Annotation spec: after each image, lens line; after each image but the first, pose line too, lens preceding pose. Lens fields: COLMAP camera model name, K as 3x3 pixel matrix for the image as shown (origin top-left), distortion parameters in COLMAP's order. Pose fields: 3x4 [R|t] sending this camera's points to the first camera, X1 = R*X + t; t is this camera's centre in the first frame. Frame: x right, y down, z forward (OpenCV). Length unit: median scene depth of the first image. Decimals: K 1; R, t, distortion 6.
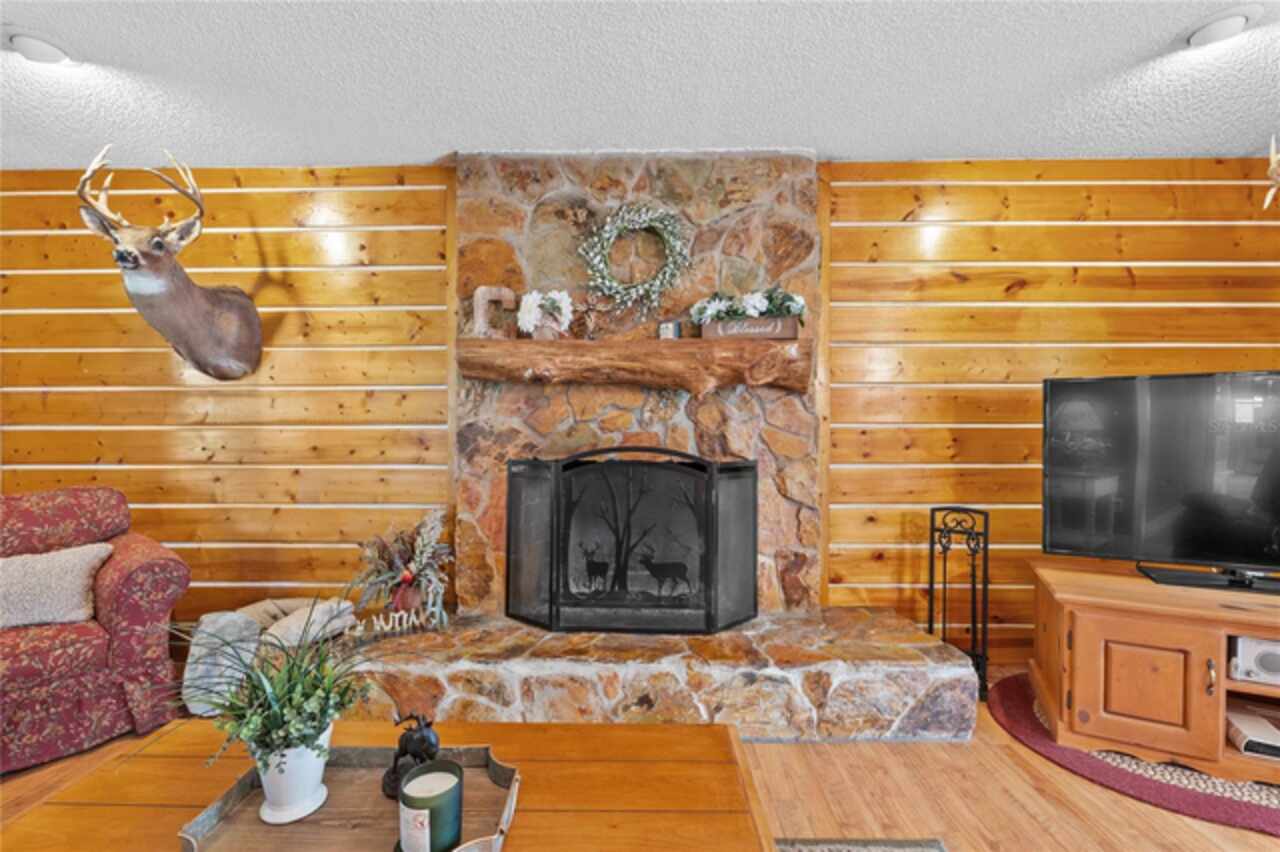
lens RADIAL K [[542.3, 0, 636.3], [0, 542.3, 431.9], [0, 0, 1]] dist [-0.009814, 0.000240]
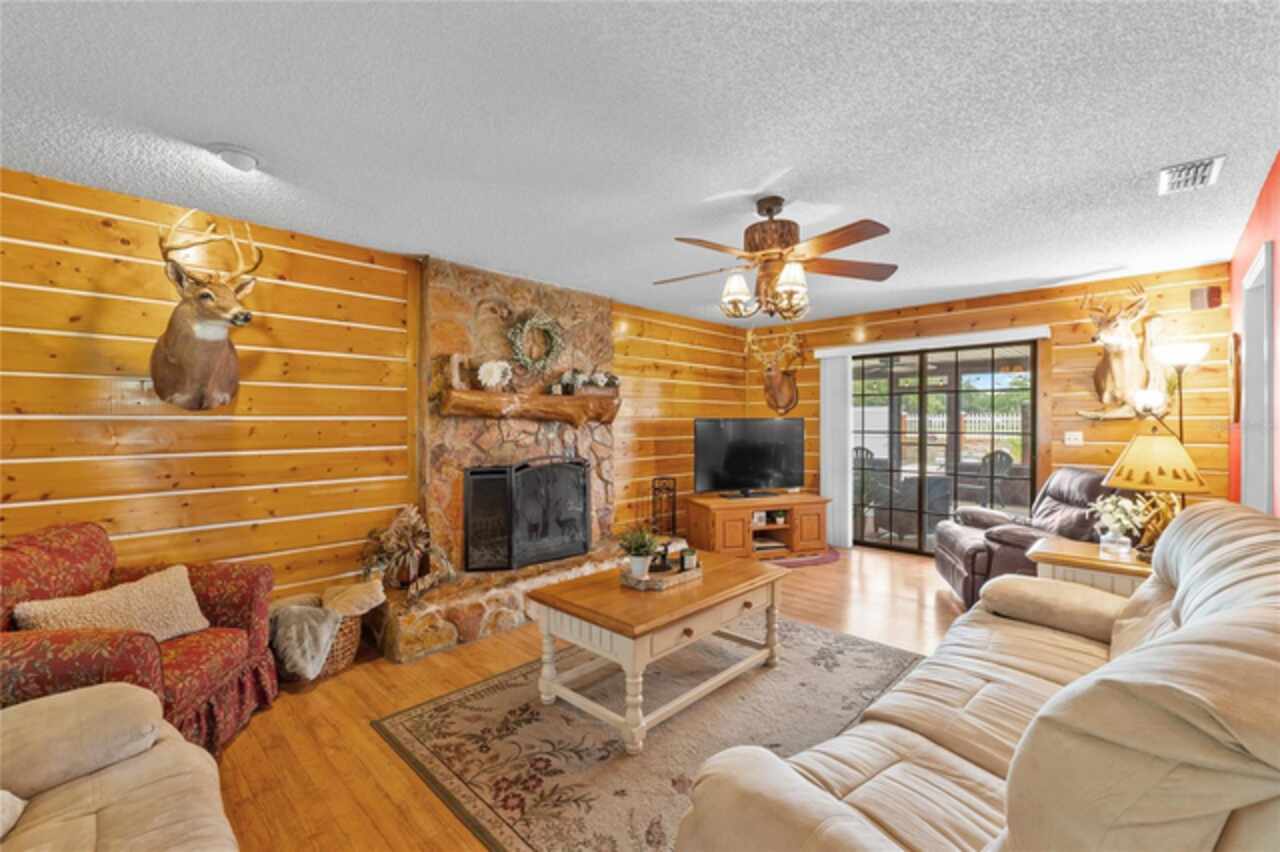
lens RADIAL K [[539.4, 0, 636.9], [0, 539.4, 423.8], [0, 0, 1]] dist [-0.011659, 0.000604]
pose [[0.686072, -0.002576, 0.727529, -1.003266], [0.011250, 0.999912, -0.007069, -0.055657], [-0.727446, 0.013034, 0.686041, -0.379346]]
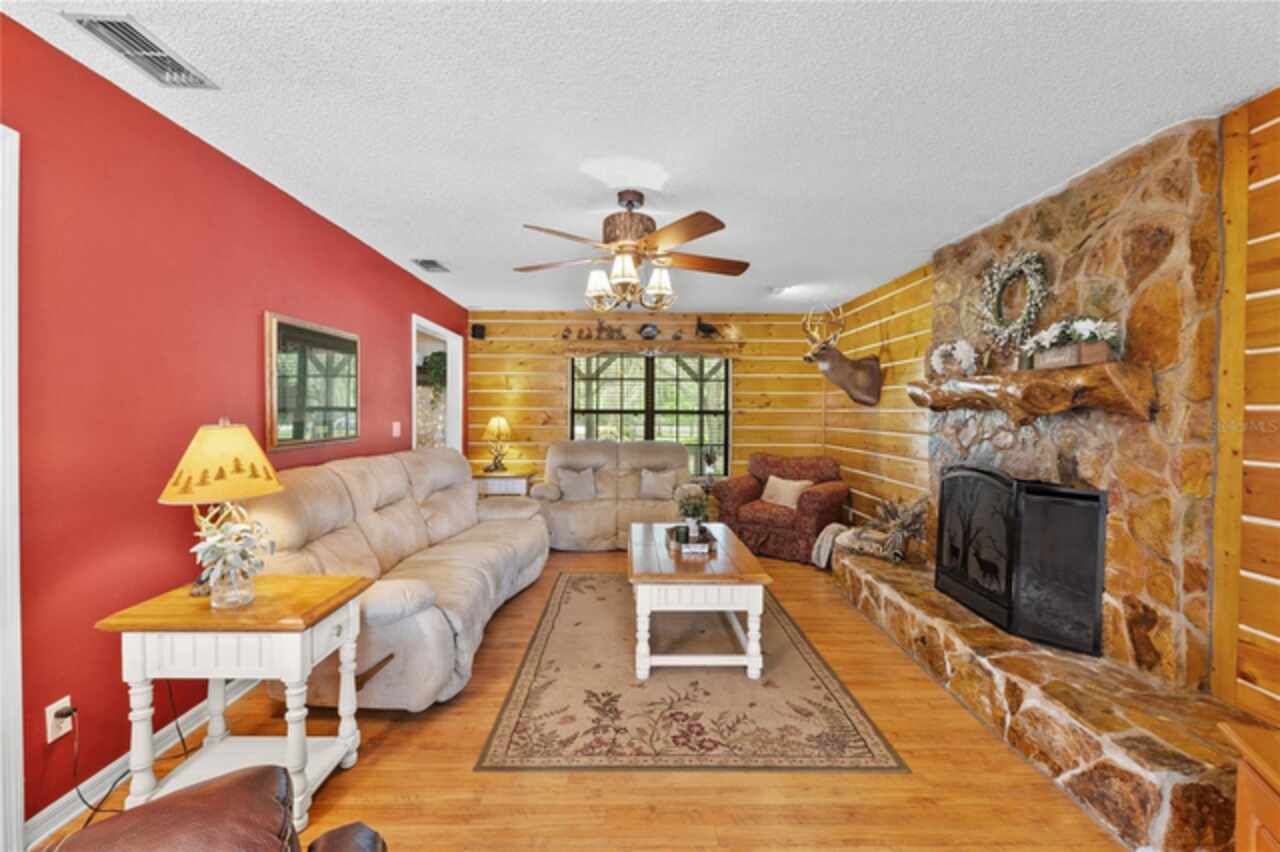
lens RADIAL K [[539.4, 0, 636.9], [0, 539.4, 423.8], [0, 0, 1]] dist [-0.011659, 0.000604]
pose [[0.027066, 0.025070, -0.999319, 1.118175], [-0.021830, 0.999462, 0.024482, -0.067976], [0.999395, 0.021153, 0.027599, 0.167622]]
